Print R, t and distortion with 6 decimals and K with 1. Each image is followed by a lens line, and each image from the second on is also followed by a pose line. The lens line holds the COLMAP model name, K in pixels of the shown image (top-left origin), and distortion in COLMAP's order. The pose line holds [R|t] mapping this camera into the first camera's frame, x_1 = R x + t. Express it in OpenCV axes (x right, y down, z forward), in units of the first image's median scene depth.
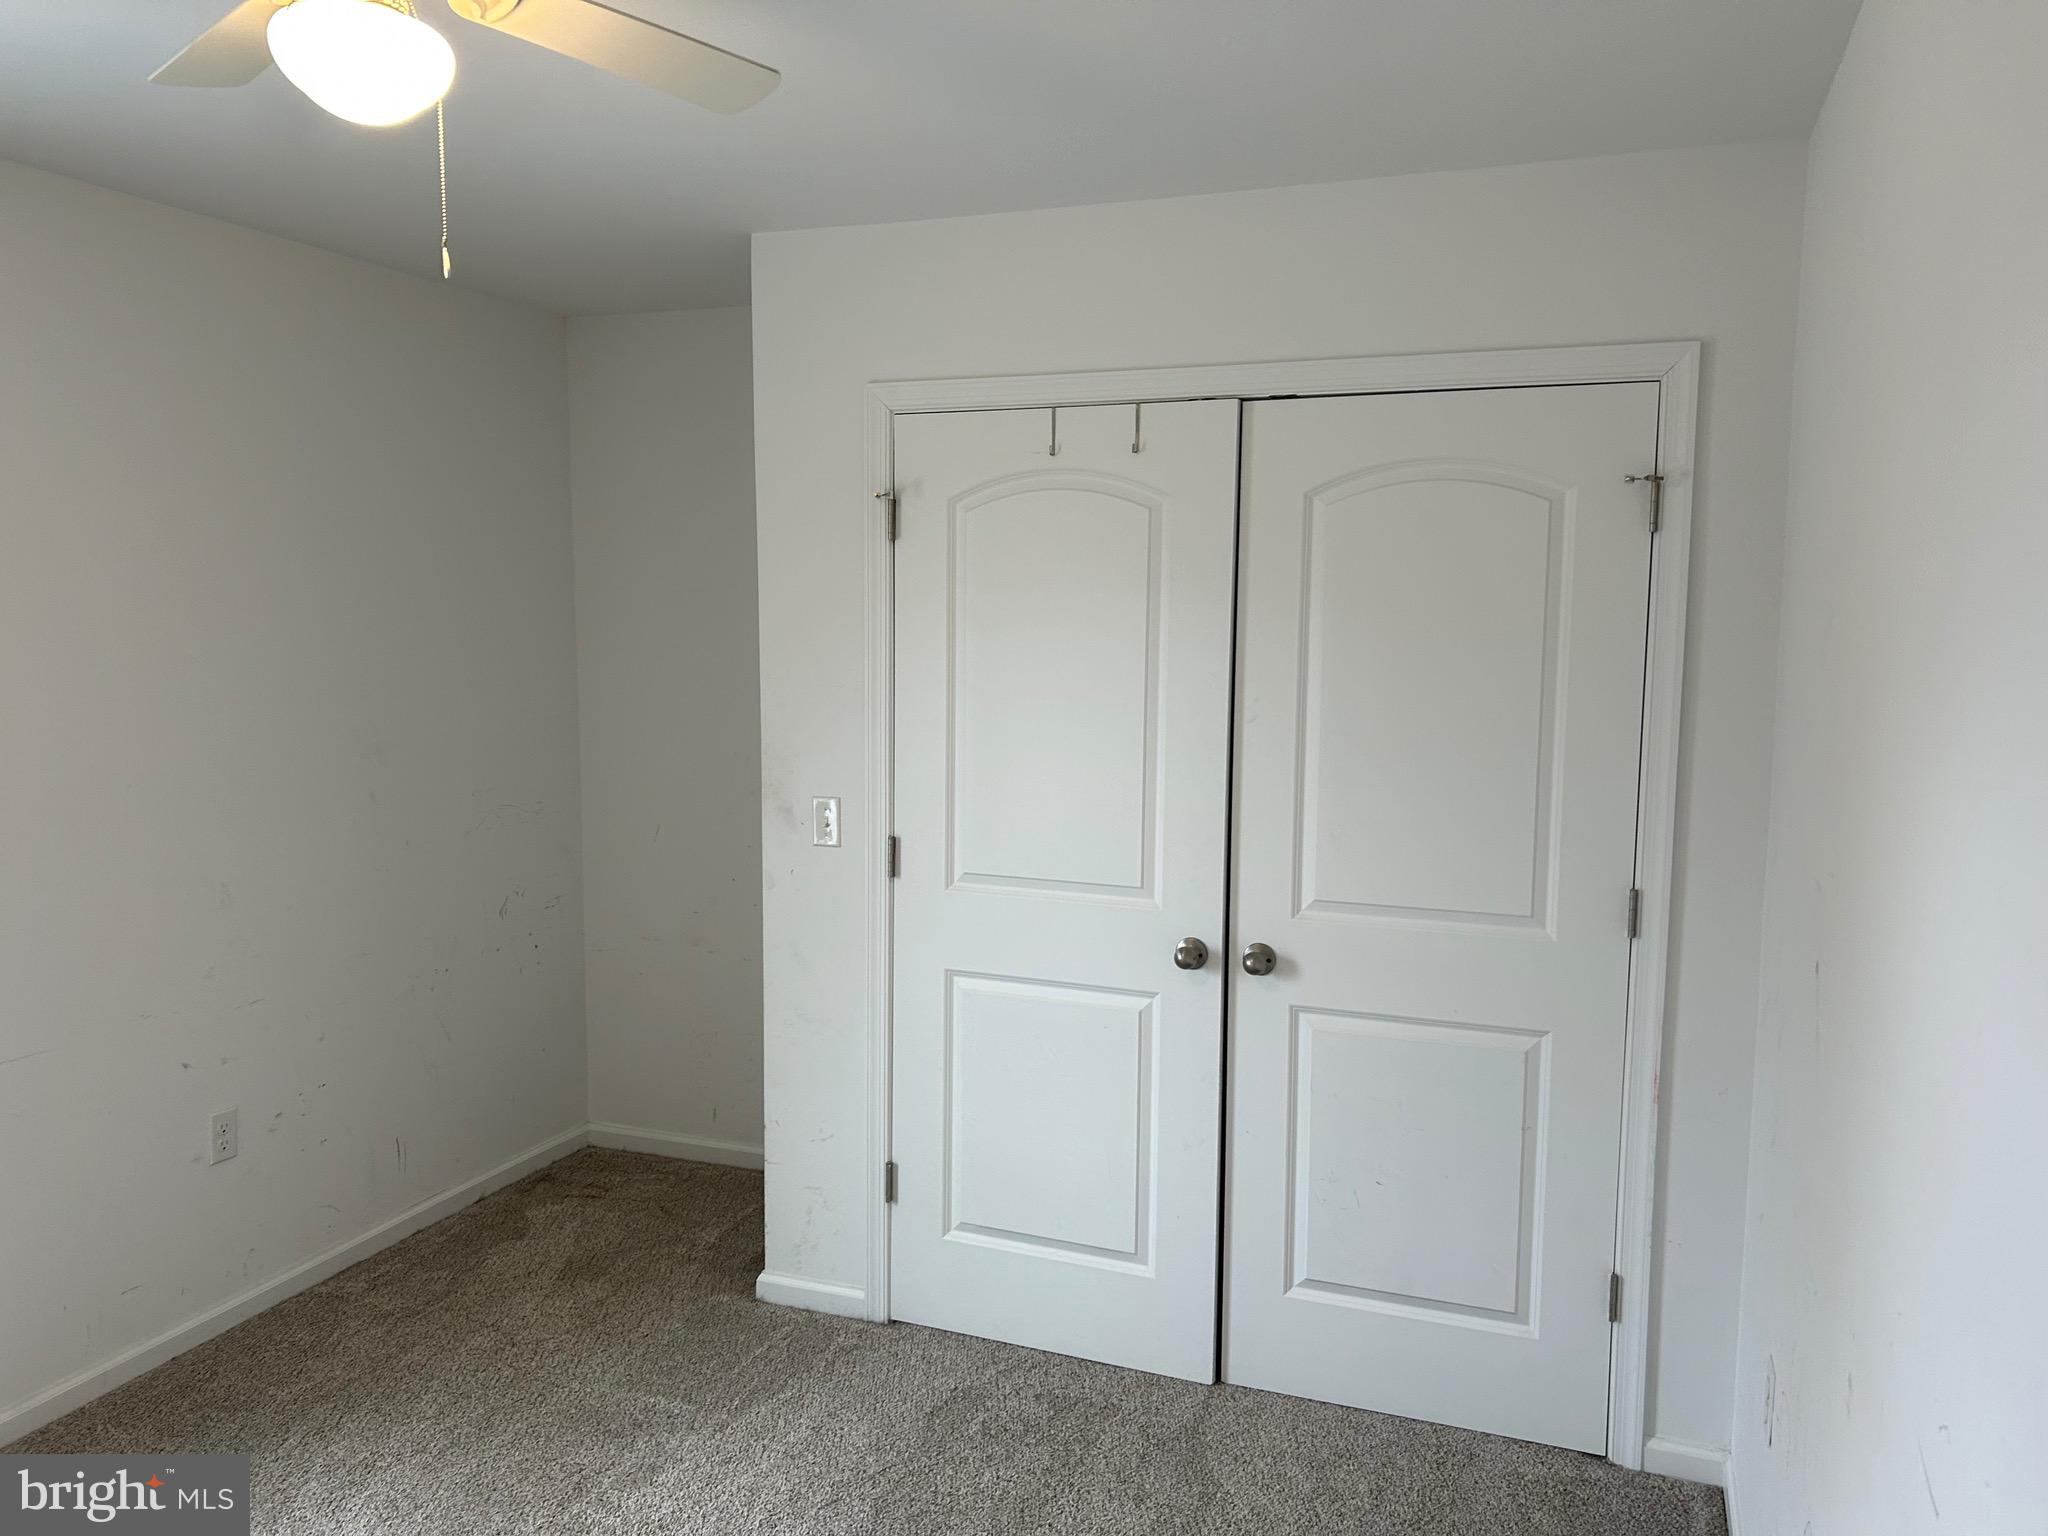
lens RADIAL K [[1532.1, 0, 1022.2], [0, 1532.1, 758.4], [0, 0, 1]] dist [0.003644, -0.015847]
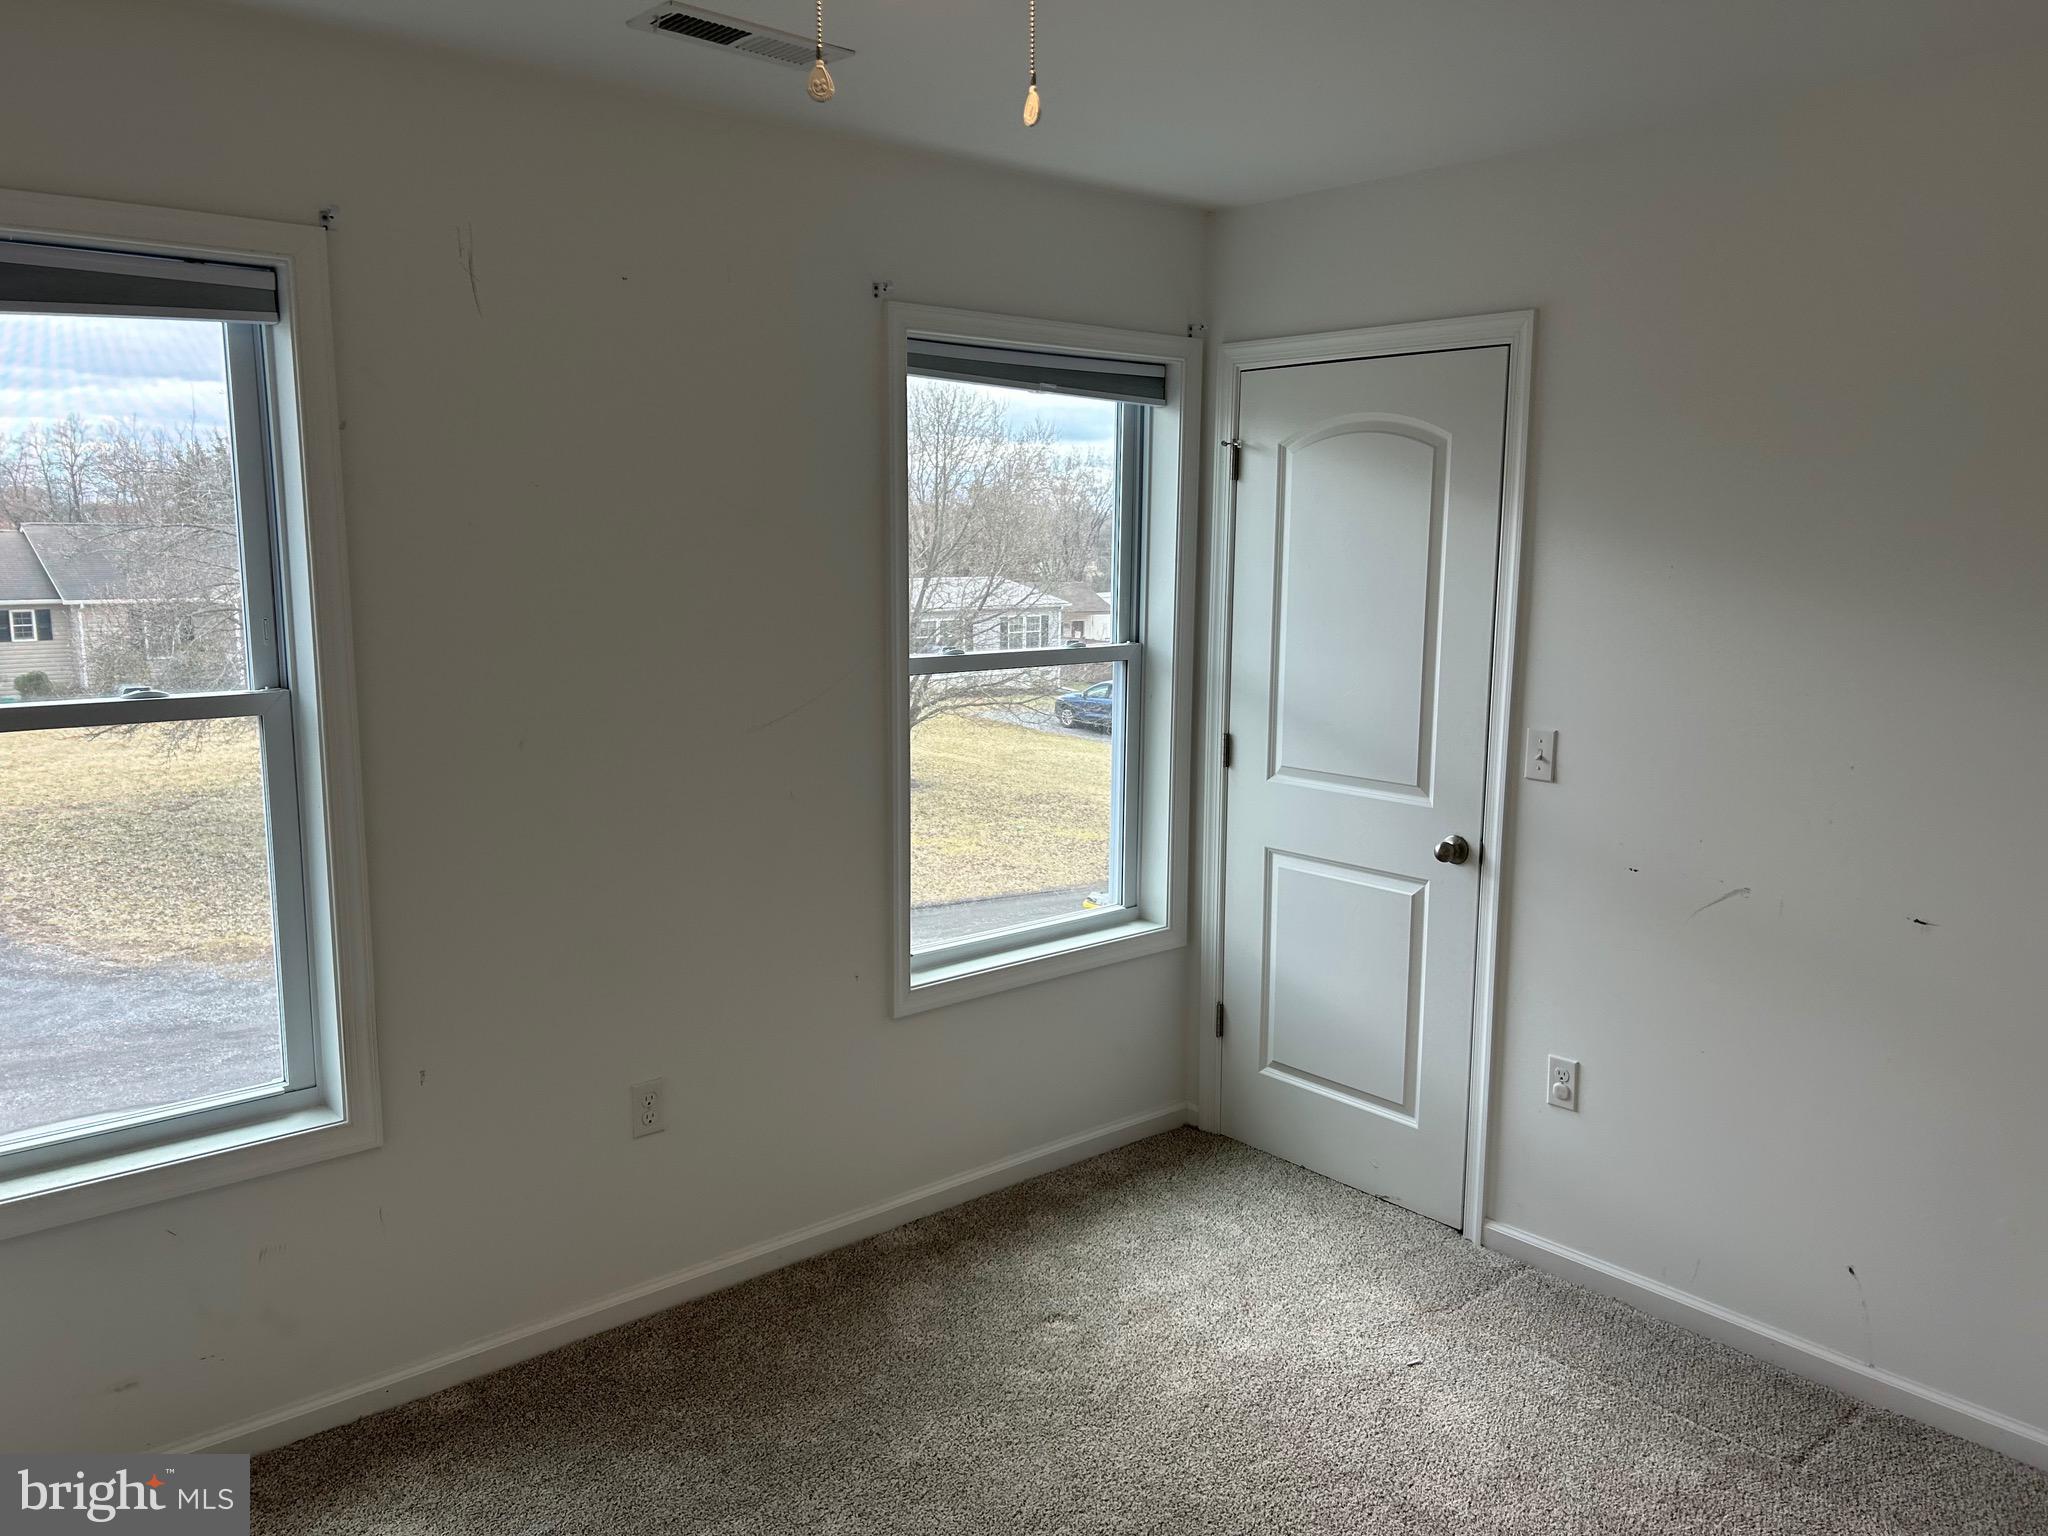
lens RADIAL K [[1532.1, 0, 1031.3], [0, 1532.1, 778.1], [0, 0, 1]] dist [0.003644, -0.015847]
pose [[0.880684, 0.058831, -0.470037, 0.354718], [-0.032280, 0.997405, 0.064355, 0.014340], [0.472603, -0.041504, 0.880298, -0.130137]]
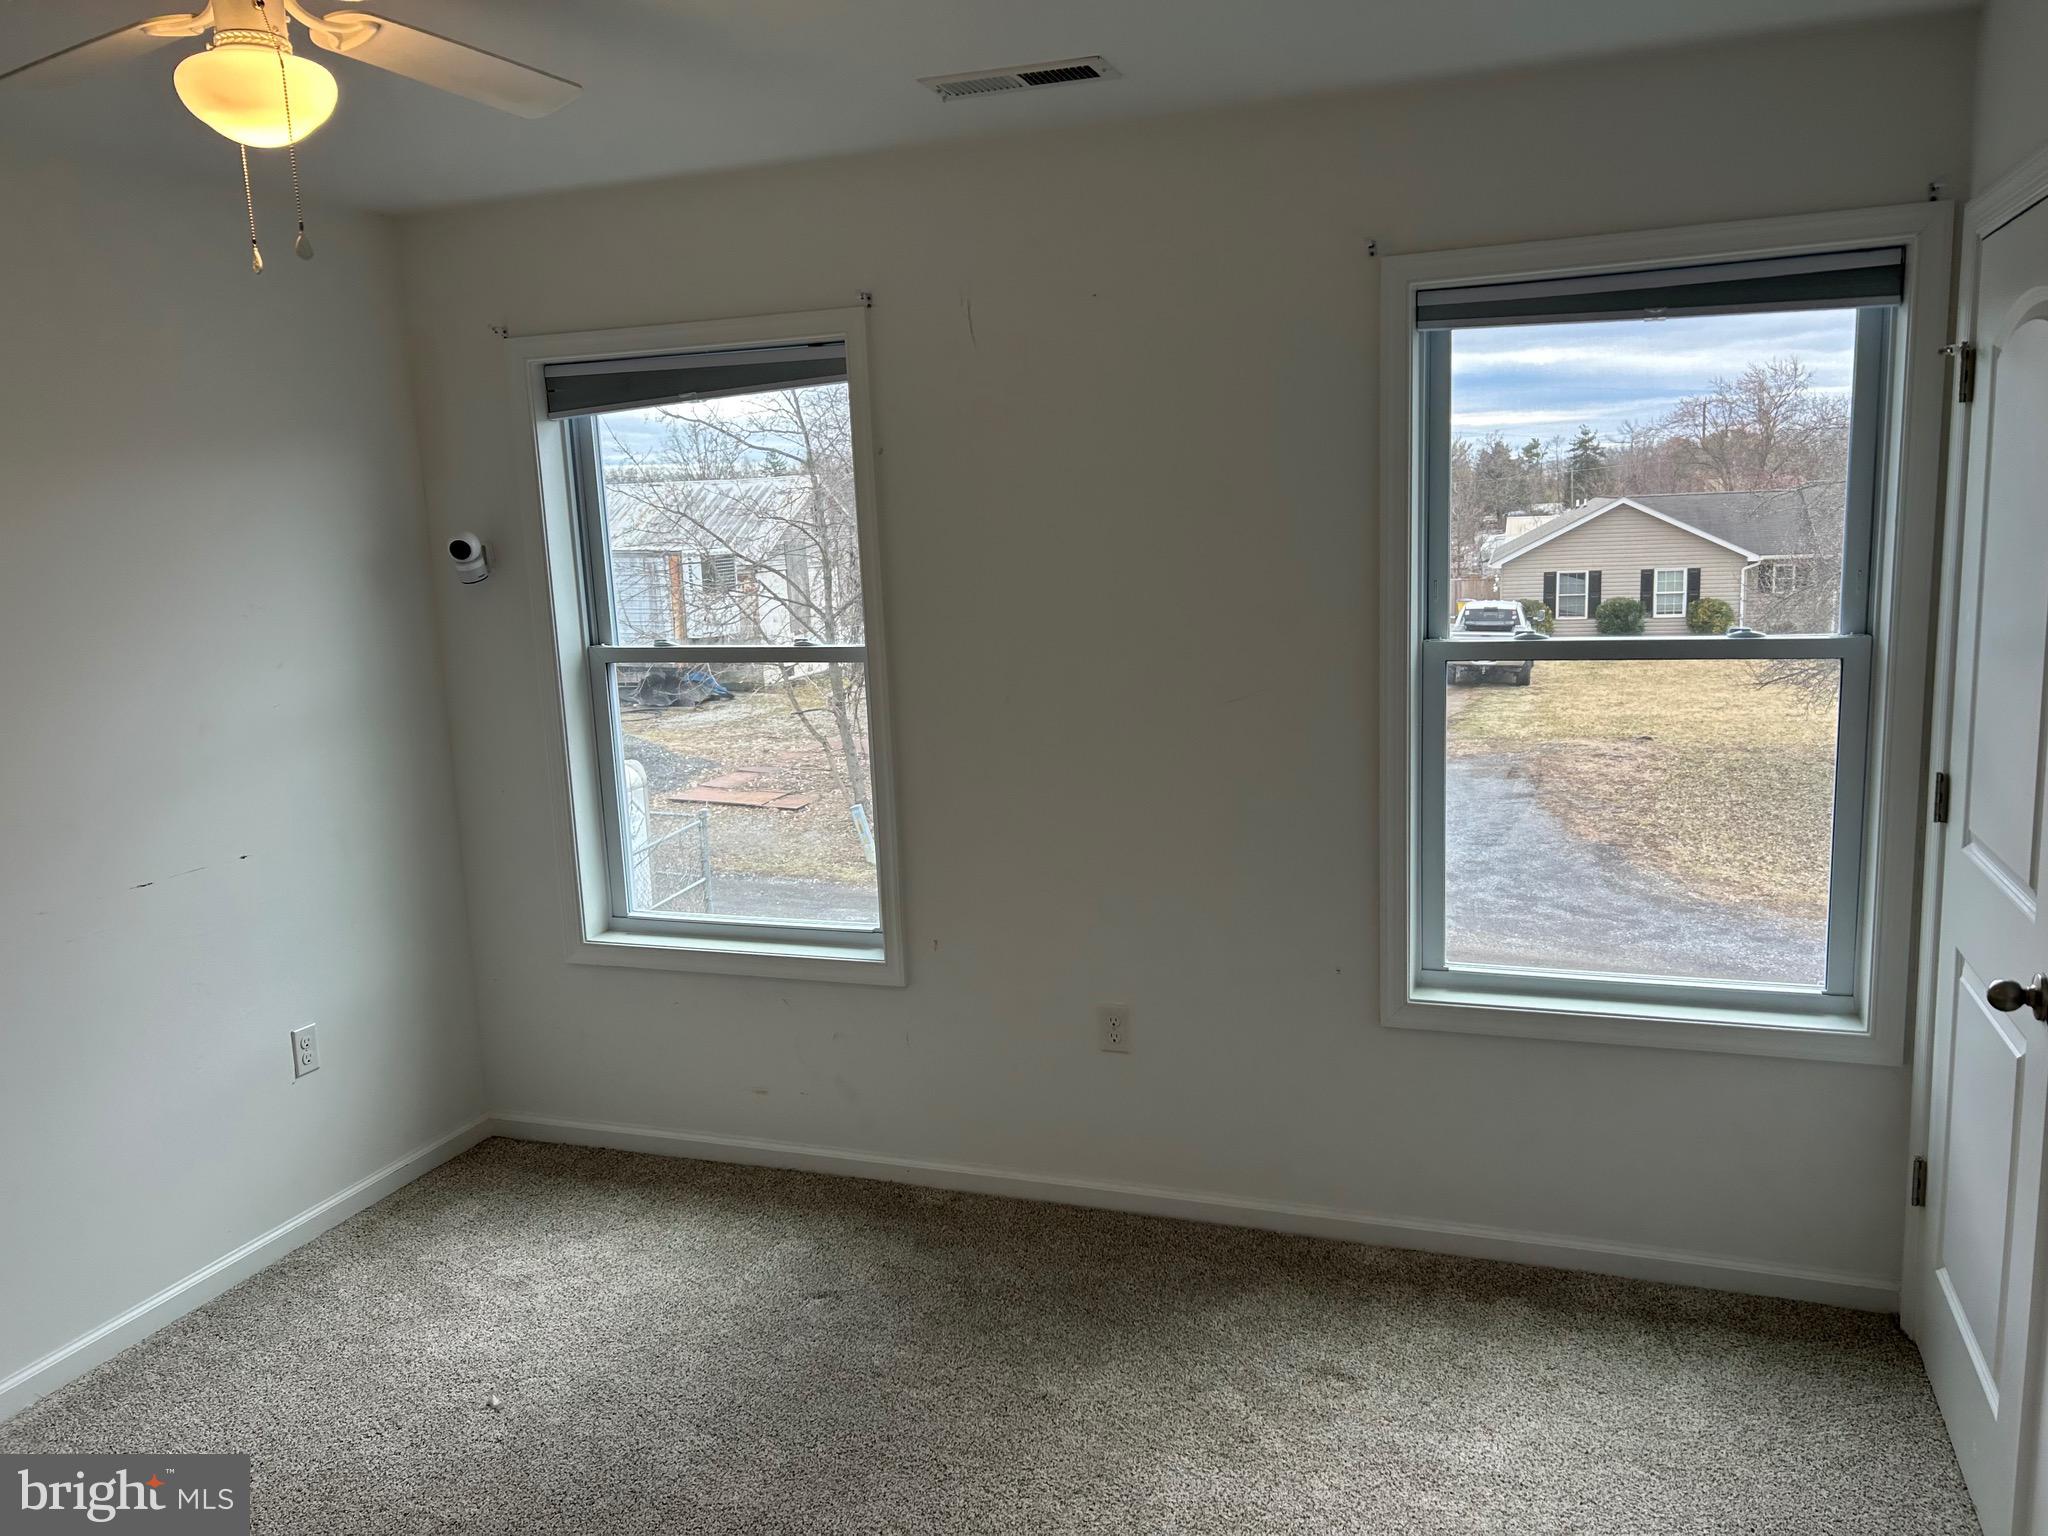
lens RADIAL K [[1532.1, 0, 1028.8], [0, 1532.1, 771.6], [0, 0, 1]] dist [0.003644, -0.015847]
pose [[-0.008214, 0.141982, -0.989835, 0.752187], [-0.054996, 0.988306, 0.142219, -0.040604], [0.998453, 0.055605, -0.000309, 0.522029]]
